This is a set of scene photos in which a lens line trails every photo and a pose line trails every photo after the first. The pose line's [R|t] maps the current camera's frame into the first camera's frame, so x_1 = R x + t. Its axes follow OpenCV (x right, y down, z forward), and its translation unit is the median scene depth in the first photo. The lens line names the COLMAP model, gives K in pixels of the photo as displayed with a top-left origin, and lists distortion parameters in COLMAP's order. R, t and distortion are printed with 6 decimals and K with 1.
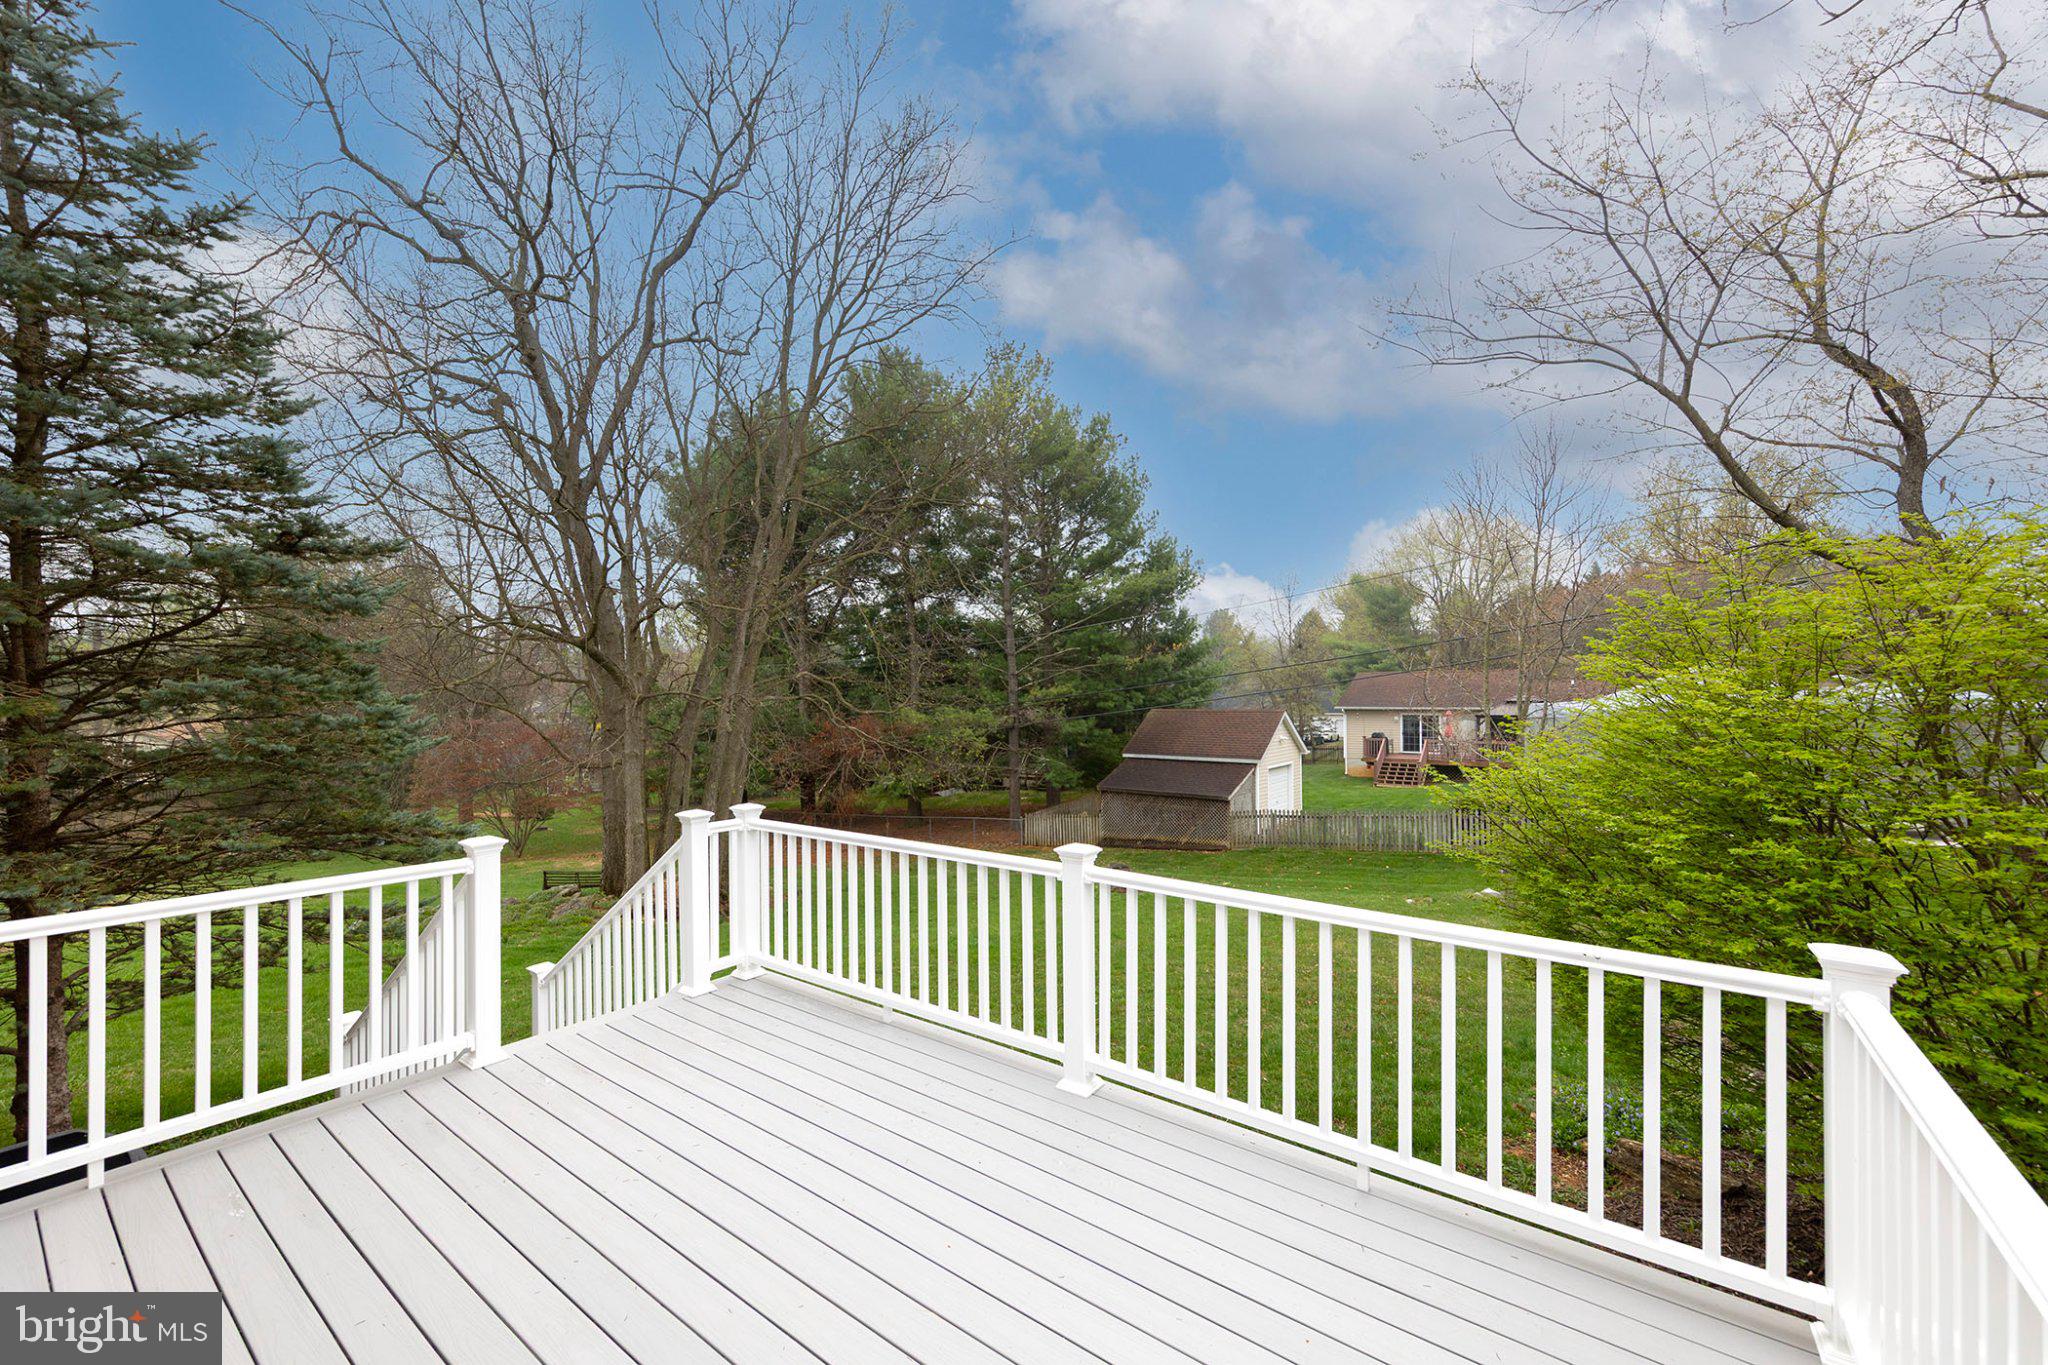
lens RADIAL K [[785.0, 0, 1019.2], [0, 785.0, 708.9], [0, 0, 1]] dist [0.000389, 0.000044]
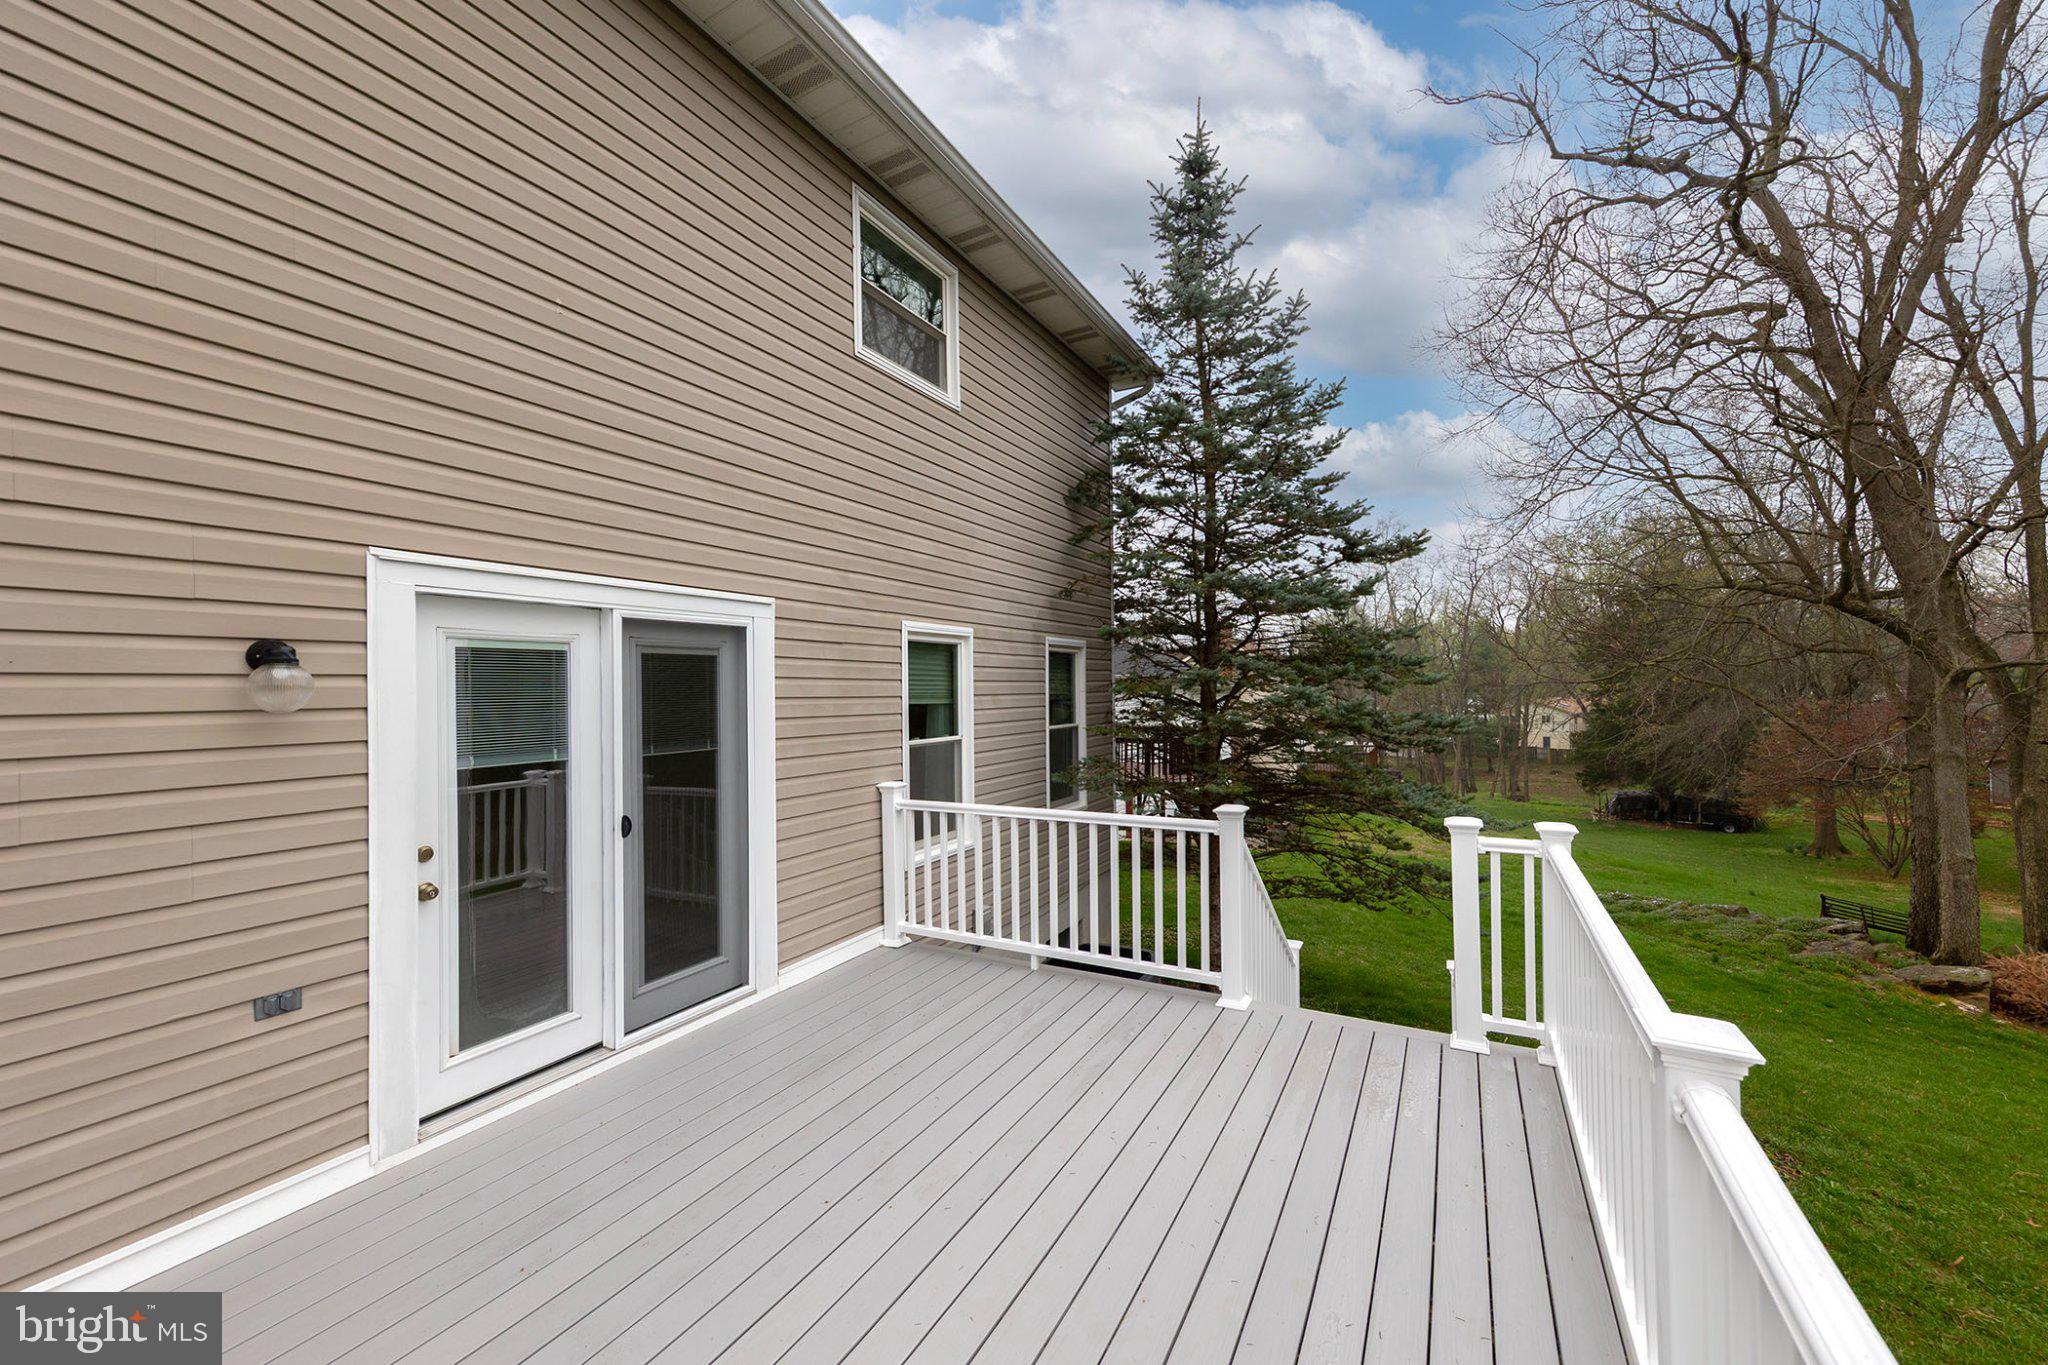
lens RADIAL K [[807.0, 0, 1022.3], [0, 807.0, 681.9], [0, 0, 1]] dist [0.000801, 0.000092]
pose [[0.138939, -0.004581, -0.990290, 0.270355], [0.001109, 0.999989, -0.004470, -0.004170], [0.990300, -0.000477, 0.138943, 0.351930]]
